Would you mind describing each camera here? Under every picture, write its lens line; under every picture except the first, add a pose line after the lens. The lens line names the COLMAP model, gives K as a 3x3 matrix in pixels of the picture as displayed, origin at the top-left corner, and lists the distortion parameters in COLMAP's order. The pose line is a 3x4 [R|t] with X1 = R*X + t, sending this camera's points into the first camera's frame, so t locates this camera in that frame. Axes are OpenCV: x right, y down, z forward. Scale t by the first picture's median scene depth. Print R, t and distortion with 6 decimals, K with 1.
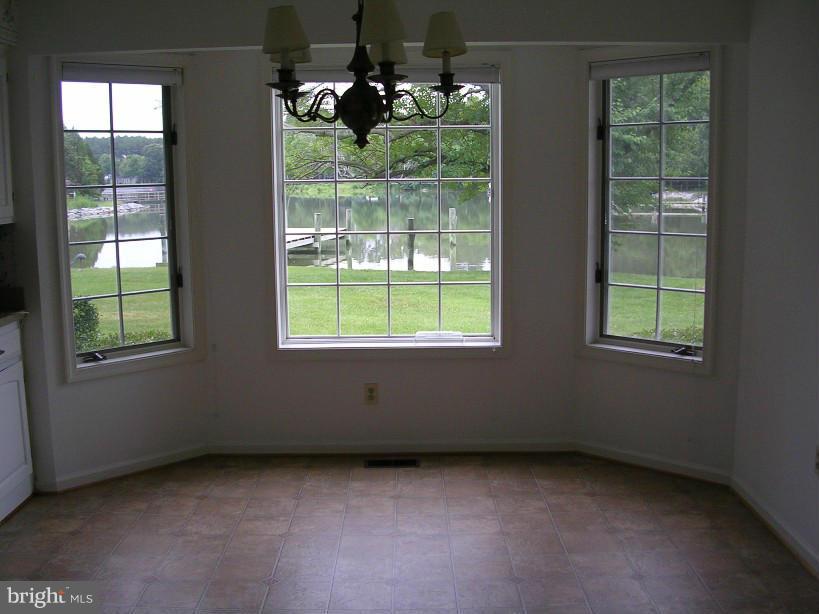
lens RADIAL K [[892.8, 0, 409.5], [0, 892.8, 307.0], [0, 0, 1]] dist [-0.157167, 0.003868]
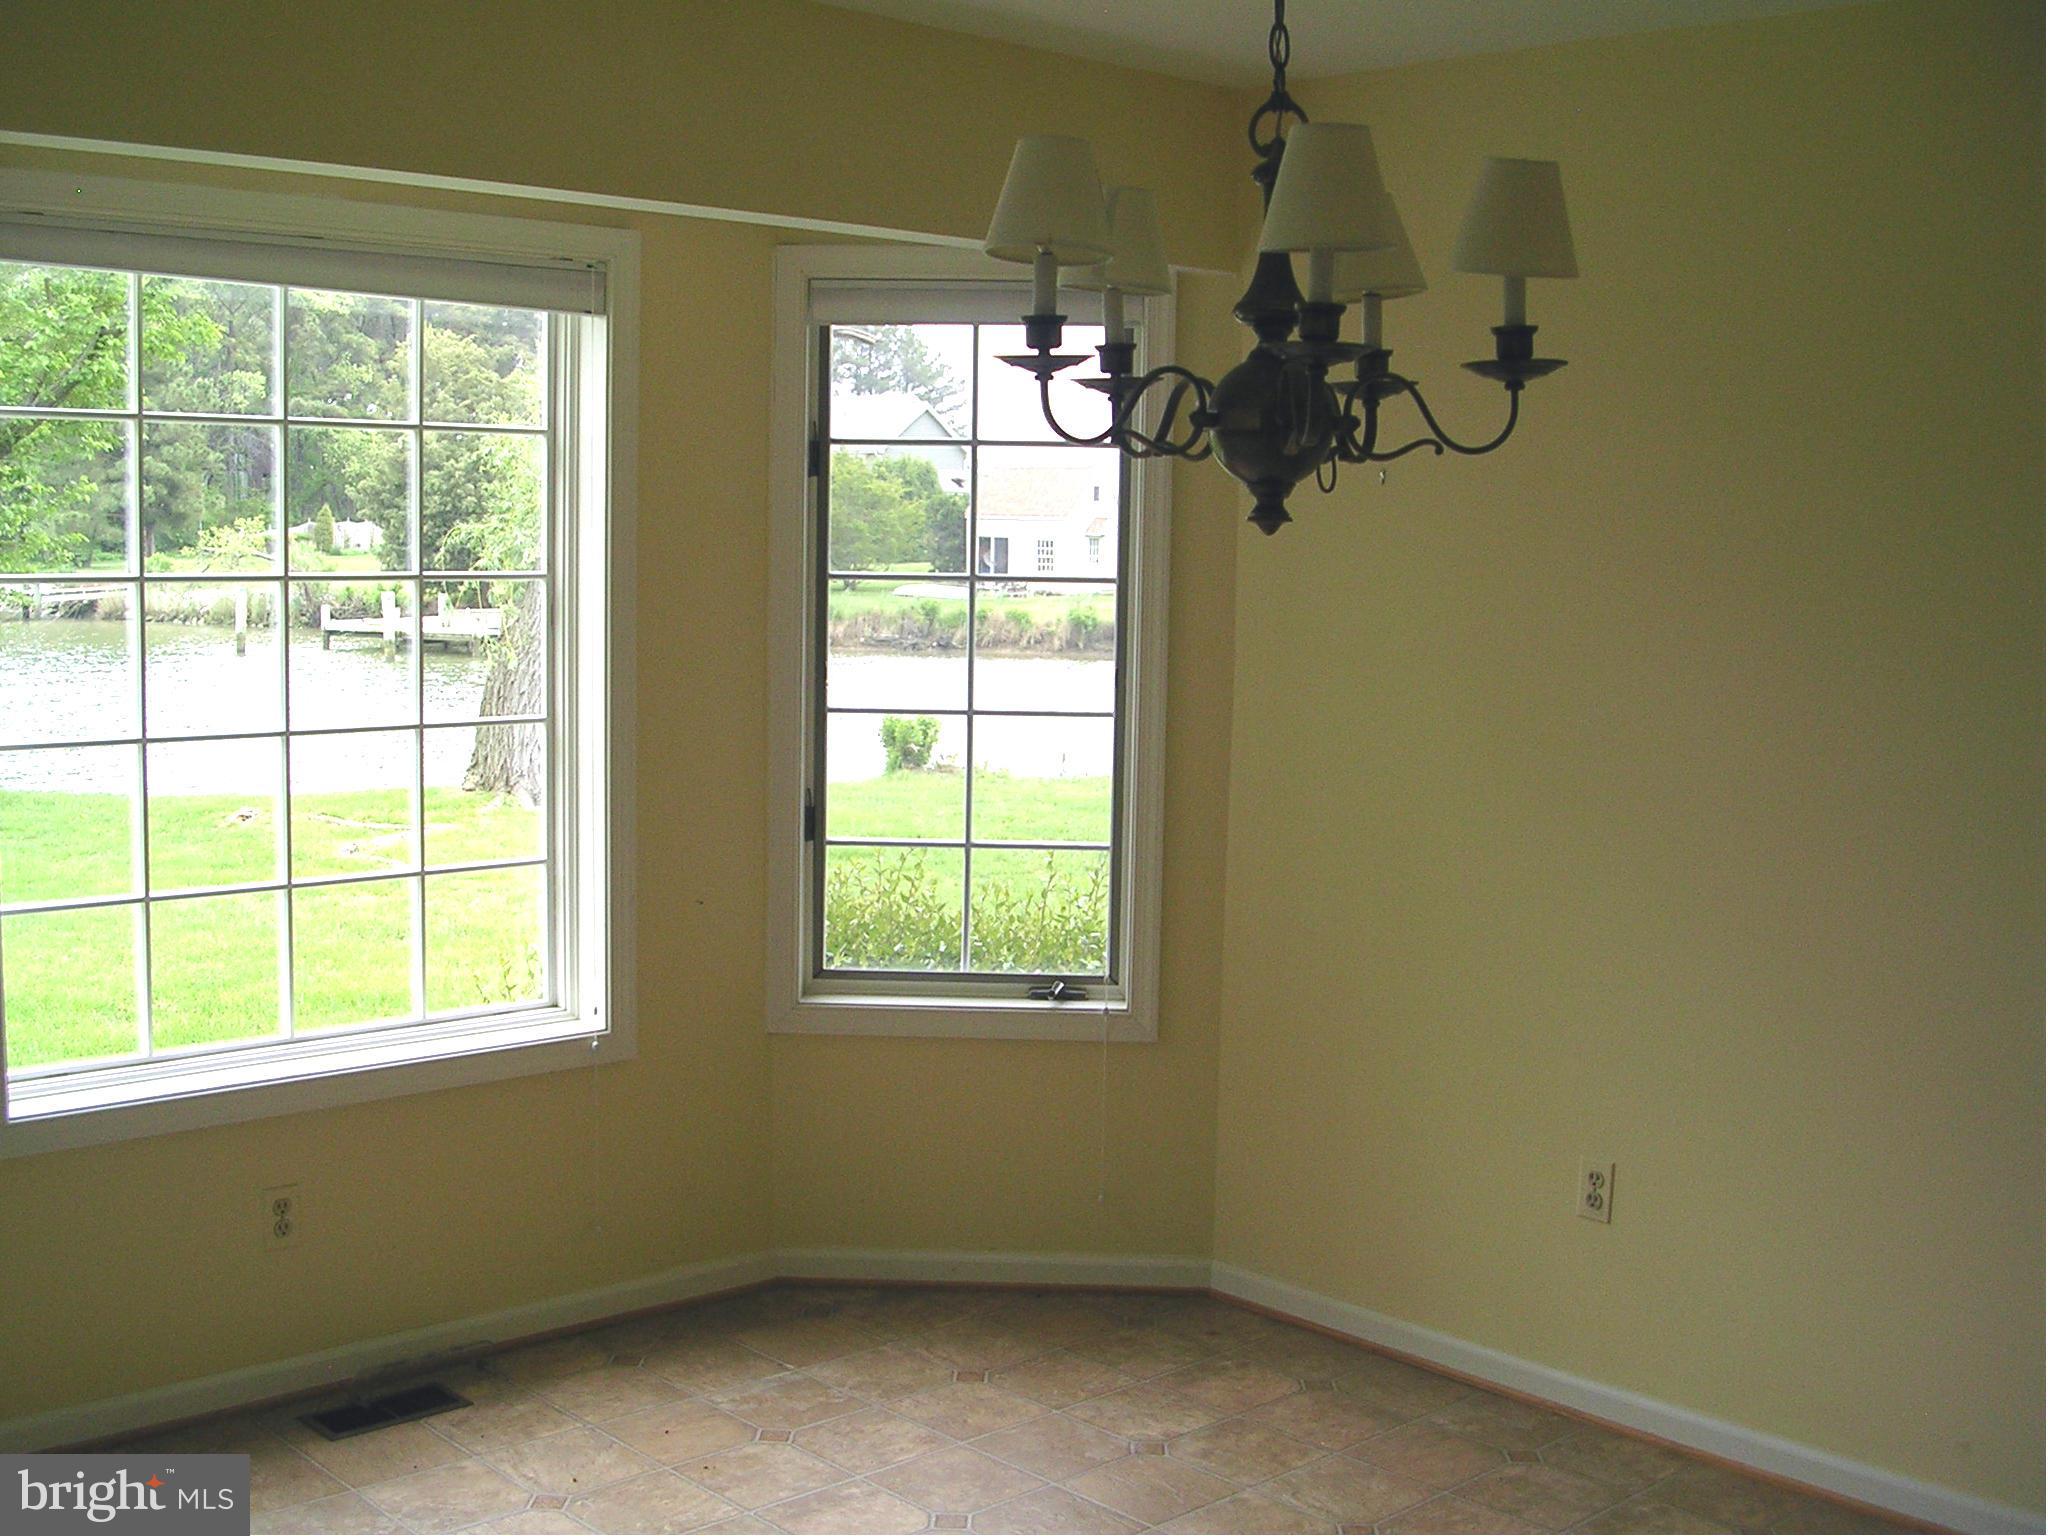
lens RADIAL K [[2232.4, 0, 1024.0], [0, 2232.4, 768.0], [0, 0, 1]] dist [-0.157167, 0.003868]
pose [[0.732602, -0.041365, 0.679399, -0.424296], [0.067671, 0.997633, -0.012230, -0.044852], [-0.677285, 0.054936, 0.733667, 0.232260]]
